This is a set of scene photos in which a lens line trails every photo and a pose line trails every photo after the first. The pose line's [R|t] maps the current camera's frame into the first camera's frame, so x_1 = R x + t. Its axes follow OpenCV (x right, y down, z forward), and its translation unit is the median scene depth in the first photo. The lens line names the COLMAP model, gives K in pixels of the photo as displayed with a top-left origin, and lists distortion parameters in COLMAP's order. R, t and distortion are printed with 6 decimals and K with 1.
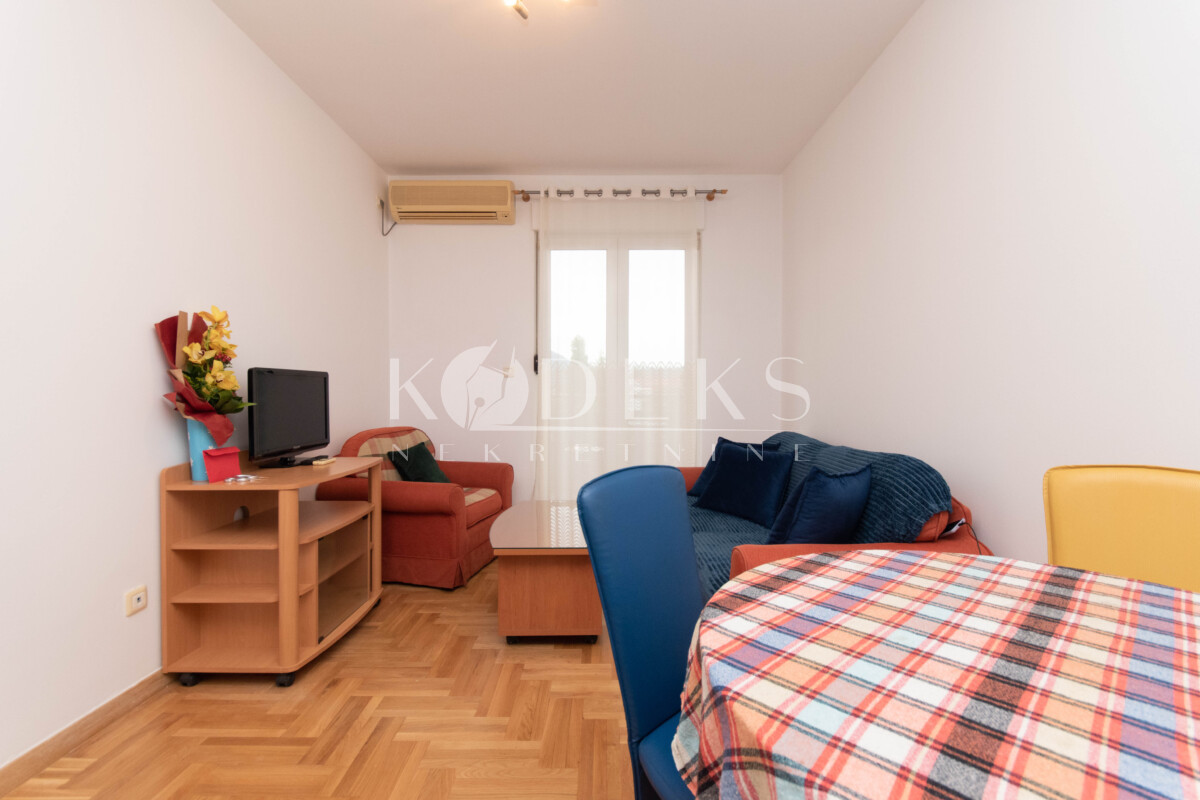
lens RADIAL K [[532.3, 0, 597.2], [0, 532.3, 398.1], [0, 0, 1]] dist [-0.000609, 0.000181]
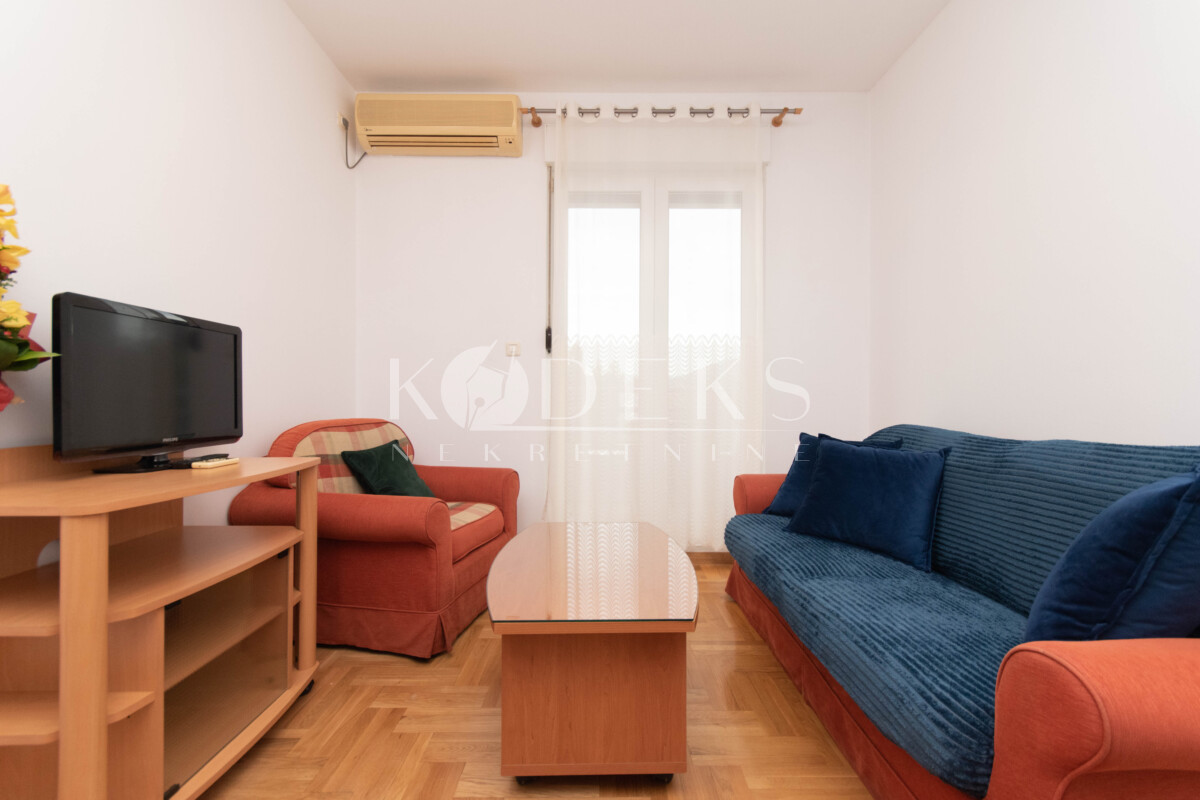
lens RADIAL K [[532.3, 0, 600.4], [0, 532.3, 400.2], [0, 0, 1]] dist [-0.000609, 0.000181]
pose [[0.999931, 0.003553, 0.011207, -0.063126], [-0.003434, 0.999938, -0.010607, 0.041553], [-0.011244, 0.010567, 0.999881, 0.307304]]
